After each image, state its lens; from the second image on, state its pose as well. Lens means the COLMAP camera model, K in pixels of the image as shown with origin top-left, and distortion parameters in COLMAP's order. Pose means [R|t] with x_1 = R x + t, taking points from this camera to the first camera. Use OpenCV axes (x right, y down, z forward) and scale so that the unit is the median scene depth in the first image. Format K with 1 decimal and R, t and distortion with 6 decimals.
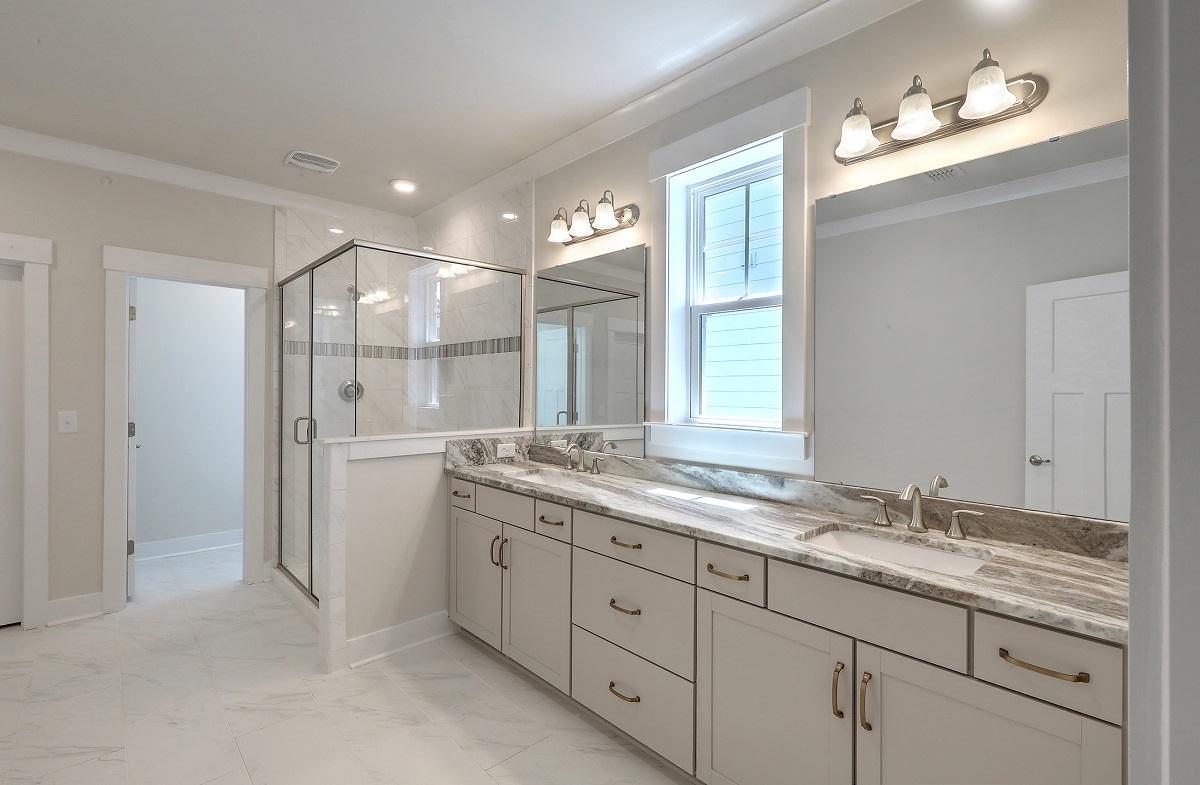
lens RADIAL K [[545.2, 0, 608.4], [0, 545.2, 384.2], [0, 0, 1]] dist [0.000841, 0.000617]
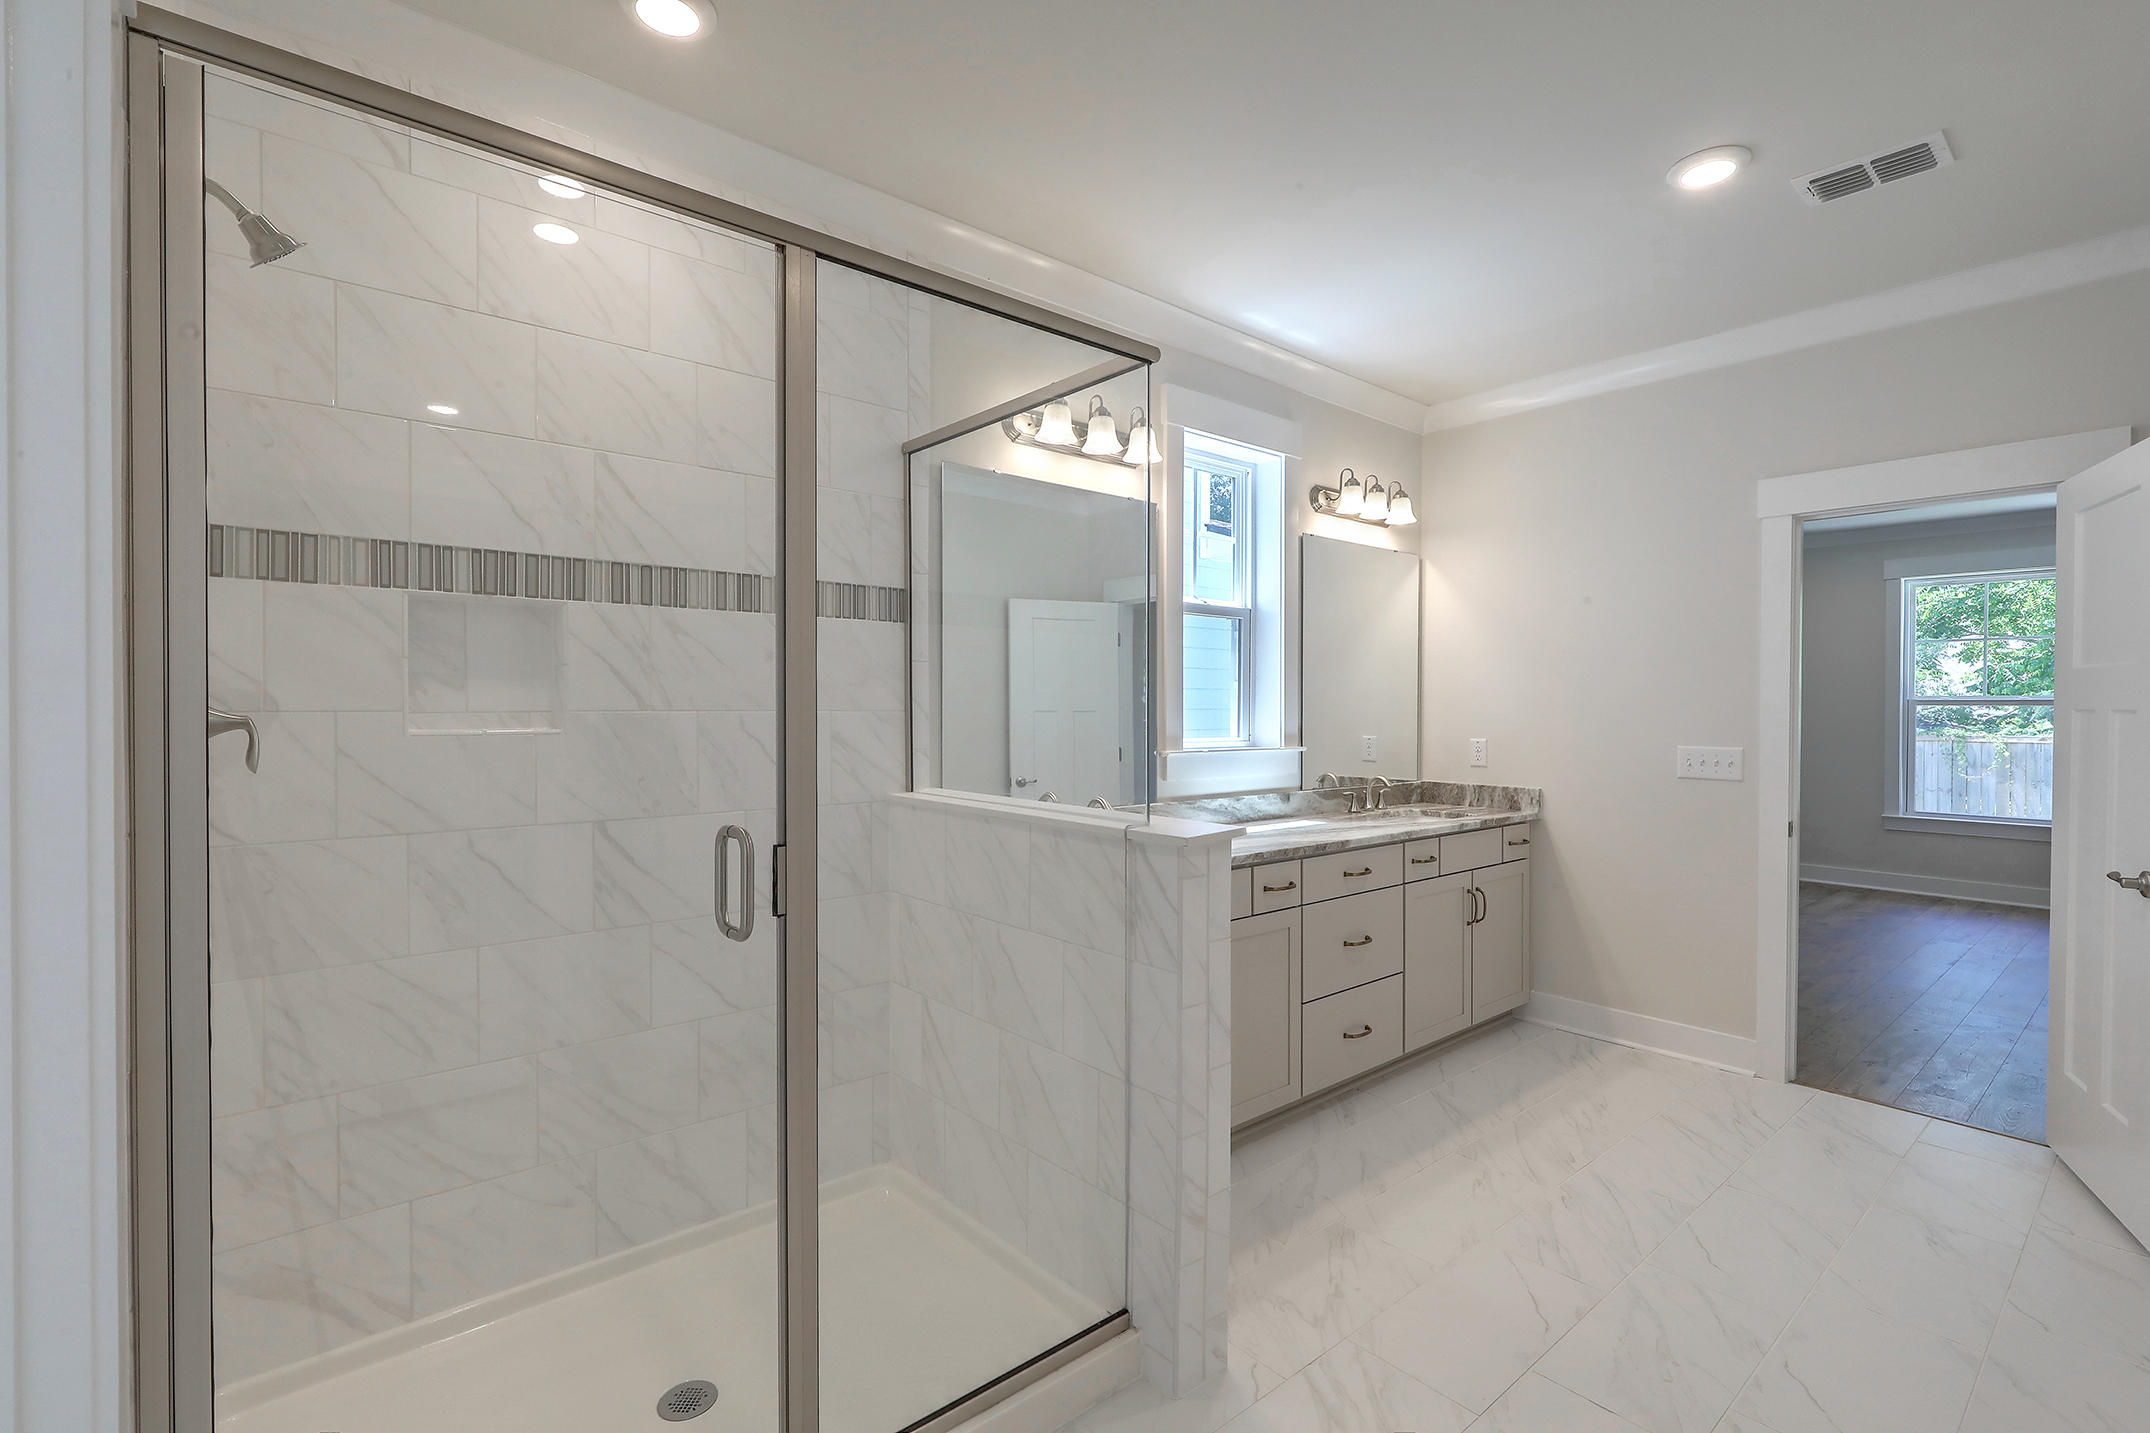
lens RADIAL K [[973.0, 0, 1084.9], [0, 973.0, 716.4], [0, 0, 1]] dist [0.002647, 0.001413]
pose [[0.045214, -0.013606, 0.998885, -1.507894], [-0.011592, 0.999833, 0.014144, 0.005206], [-0.998910, -0.012218, 0.045048, 1.274491]]
